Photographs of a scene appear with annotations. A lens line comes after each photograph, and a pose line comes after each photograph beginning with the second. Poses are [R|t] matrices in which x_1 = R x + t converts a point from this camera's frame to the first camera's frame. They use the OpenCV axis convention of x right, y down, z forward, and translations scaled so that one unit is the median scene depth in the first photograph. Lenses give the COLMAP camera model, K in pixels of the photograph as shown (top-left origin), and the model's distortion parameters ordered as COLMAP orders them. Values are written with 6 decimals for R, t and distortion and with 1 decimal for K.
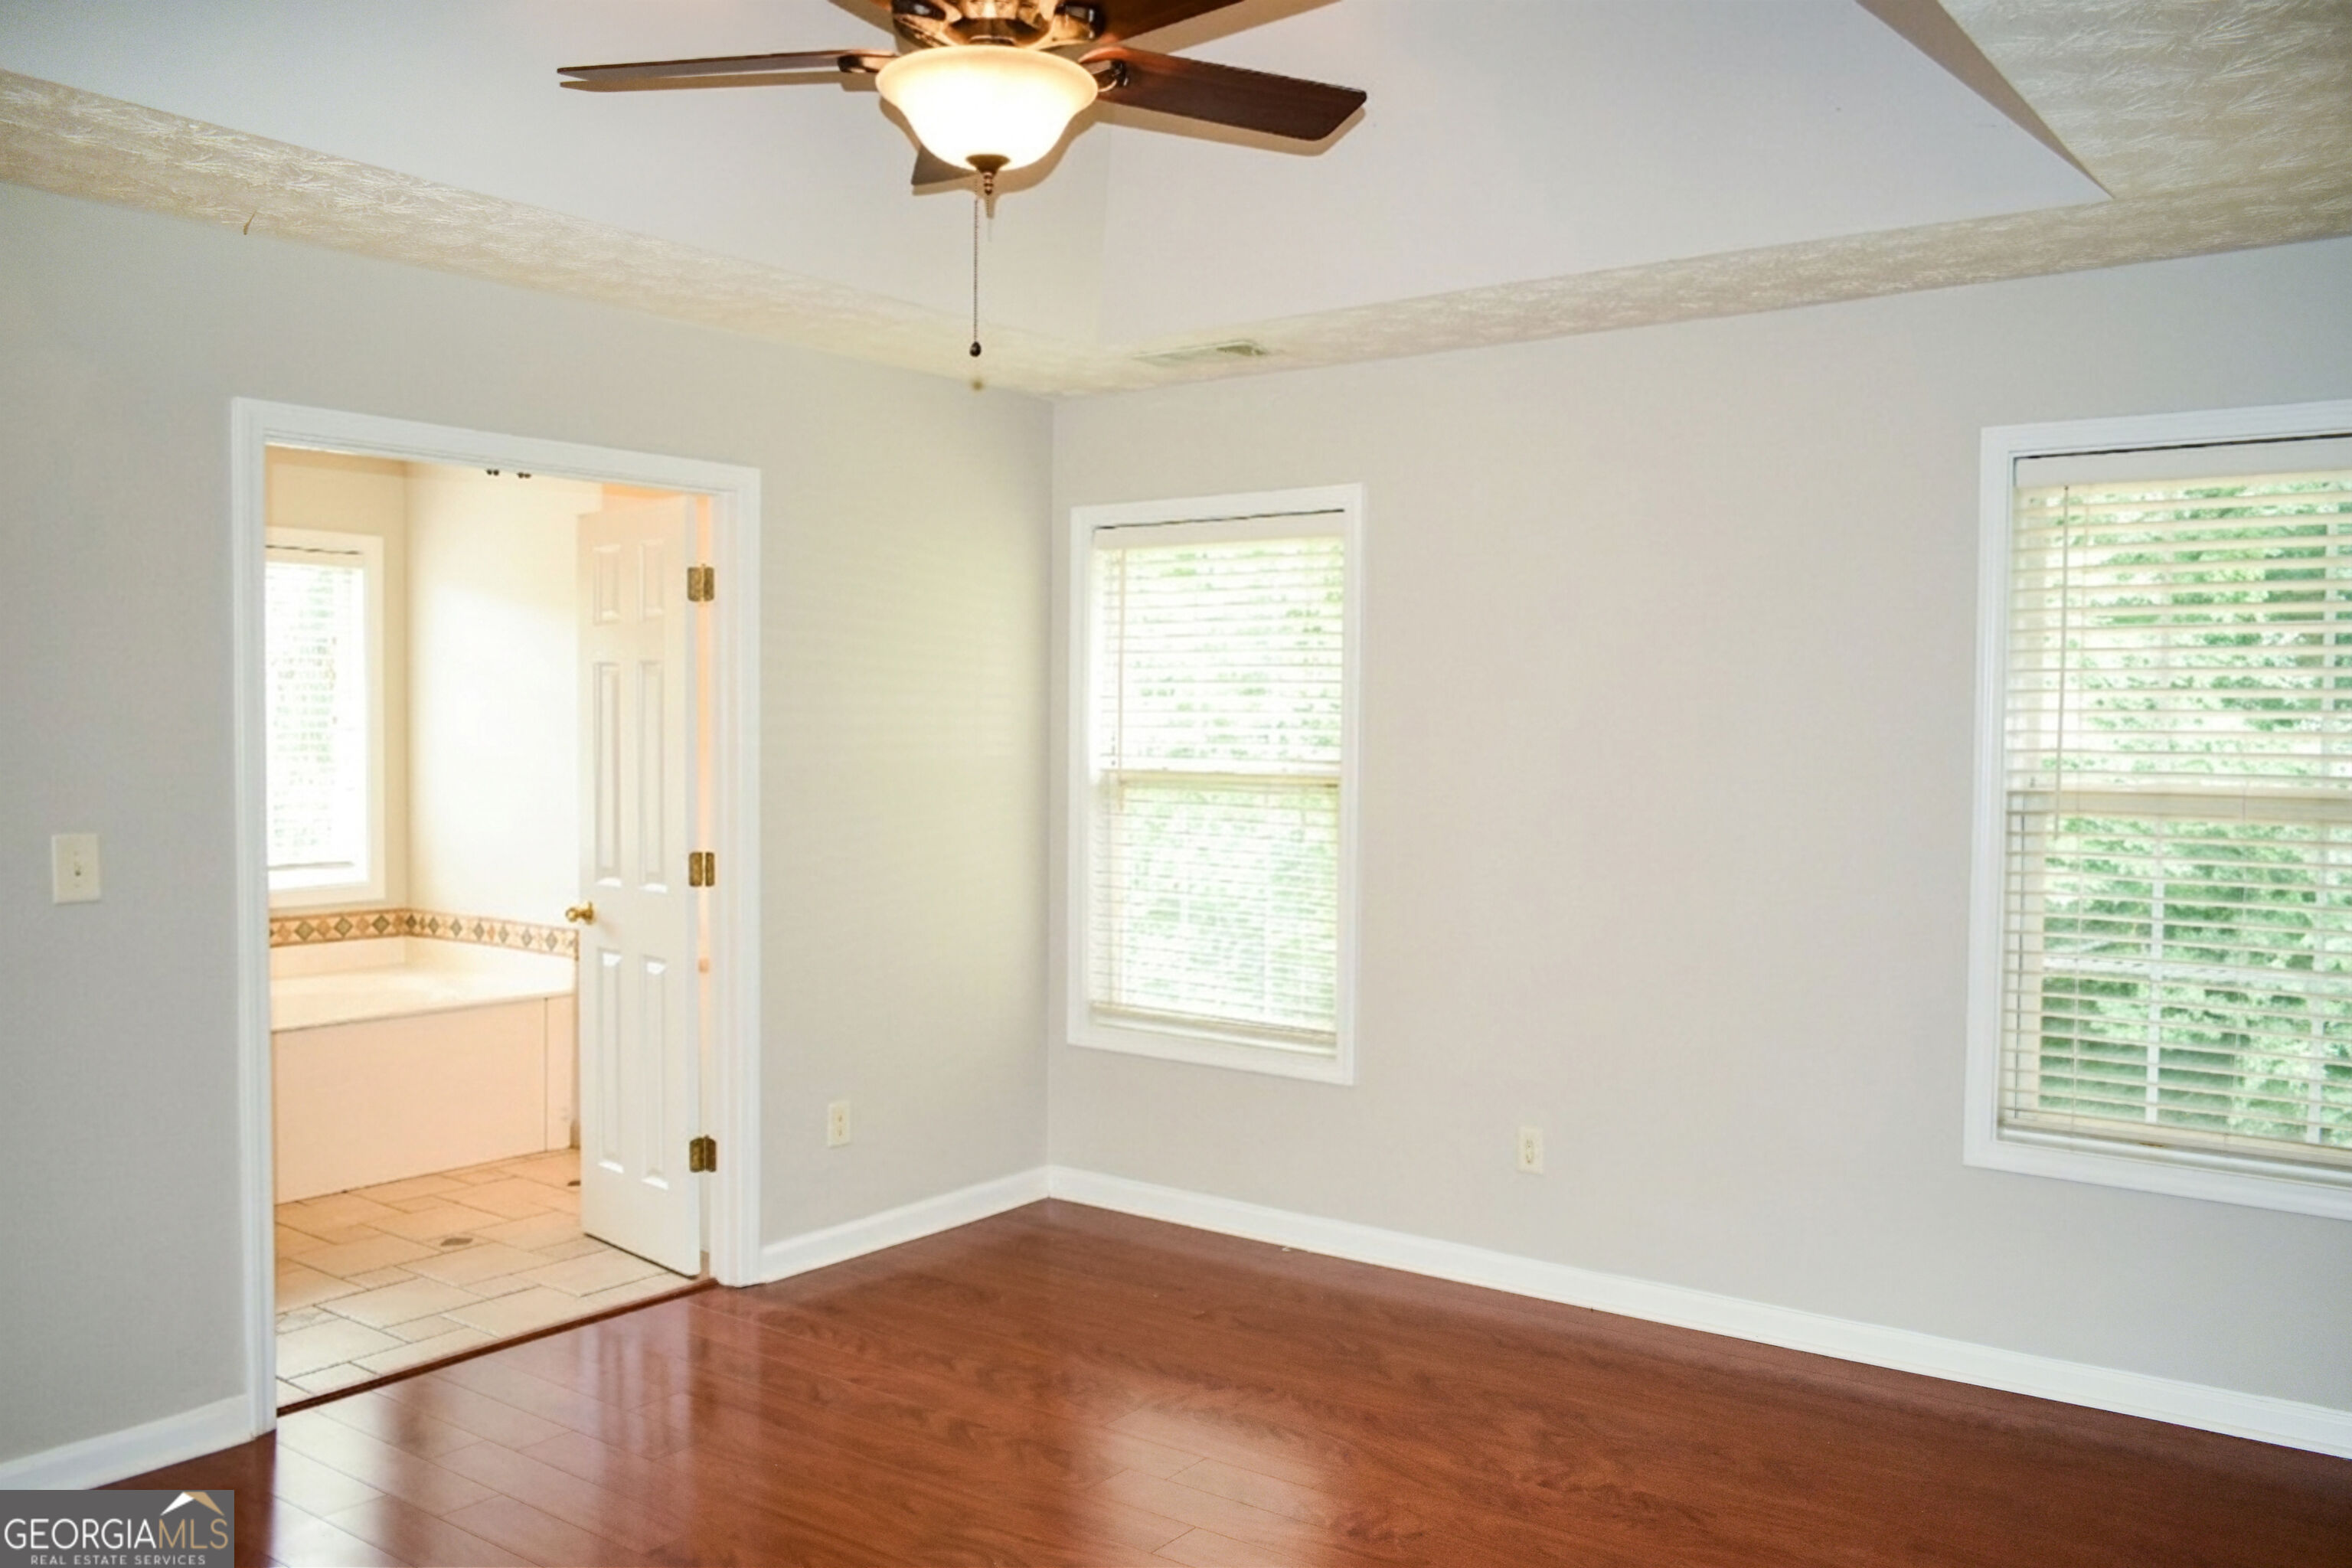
lens RADIAL K [[1874.3, 0, 1182.8], [0, 1874.3, 812.9], [0, 0, 1]] dist [0.003014, 0.002835]
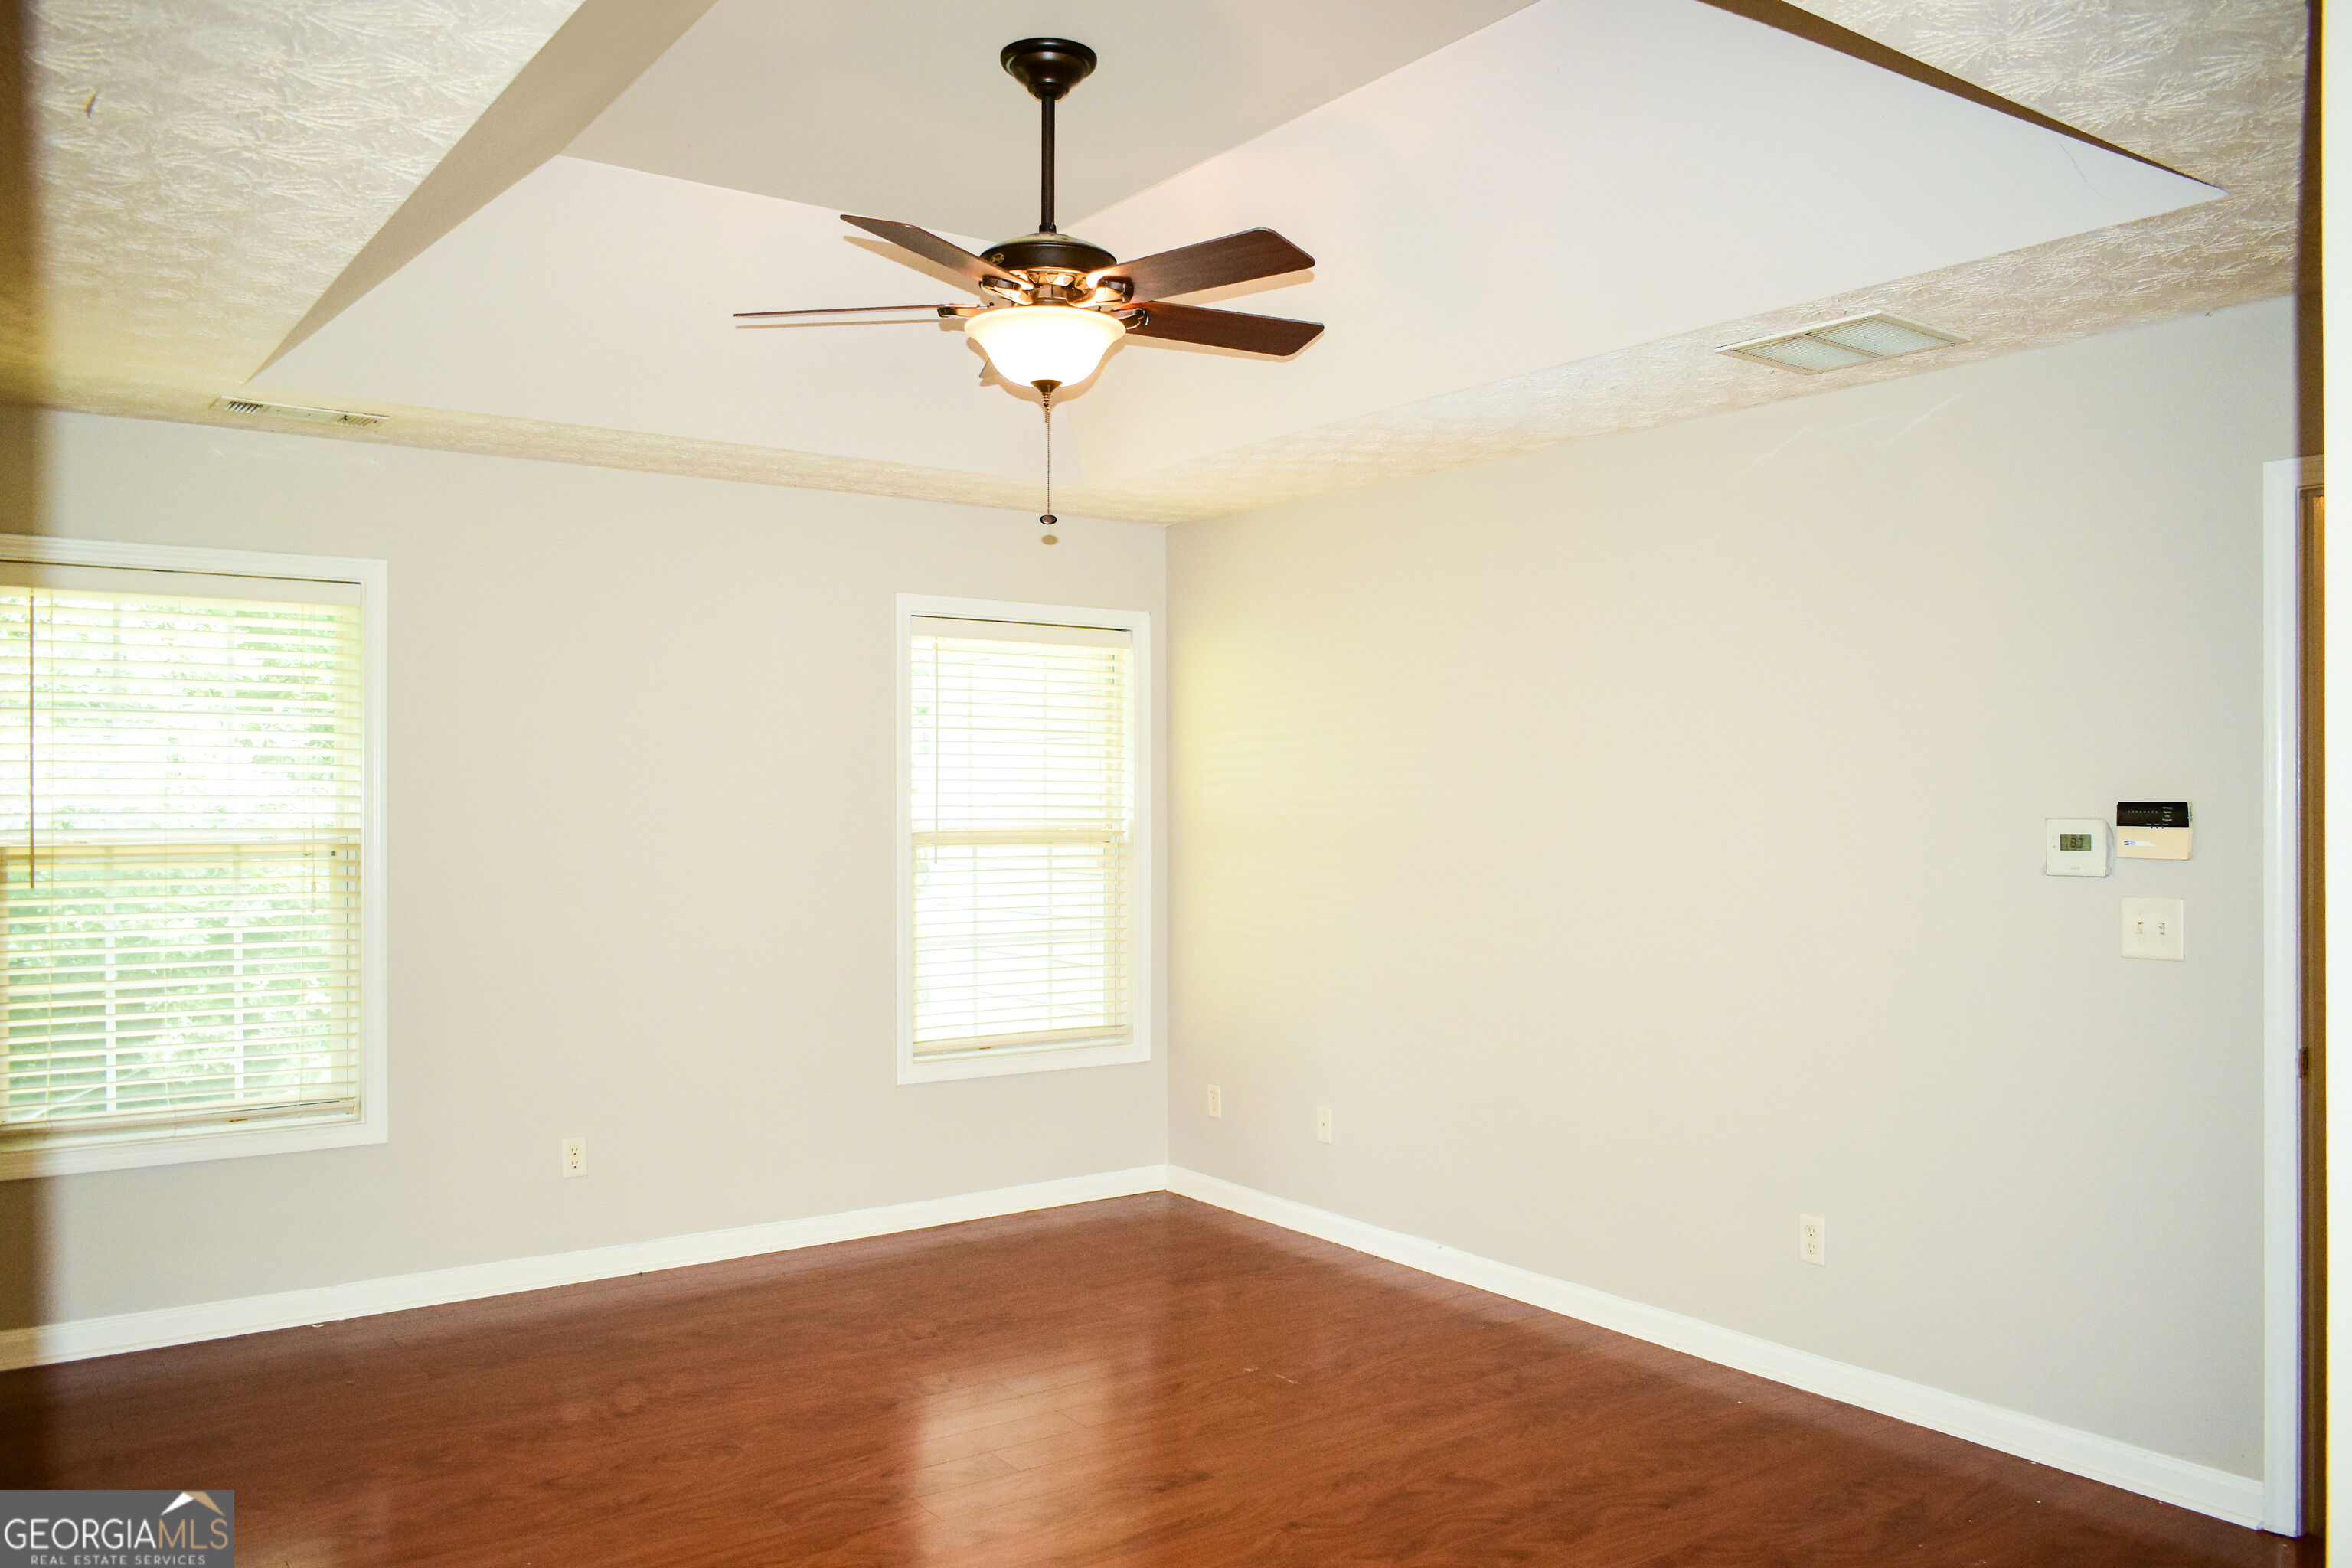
lens RADIAL K [[1805.2, 0, 1188.8], [0, 1805.2, 790.2], [0, 0, 1]] dist [-0.025854, 0.011121]
pose [[0.301807, -0.005356, 0.953354, -0.936410], [0.047590, 0.998822, -0.009454, -0.022204], [-0.952181, 0.048223, 0.301706, 0.360772]]
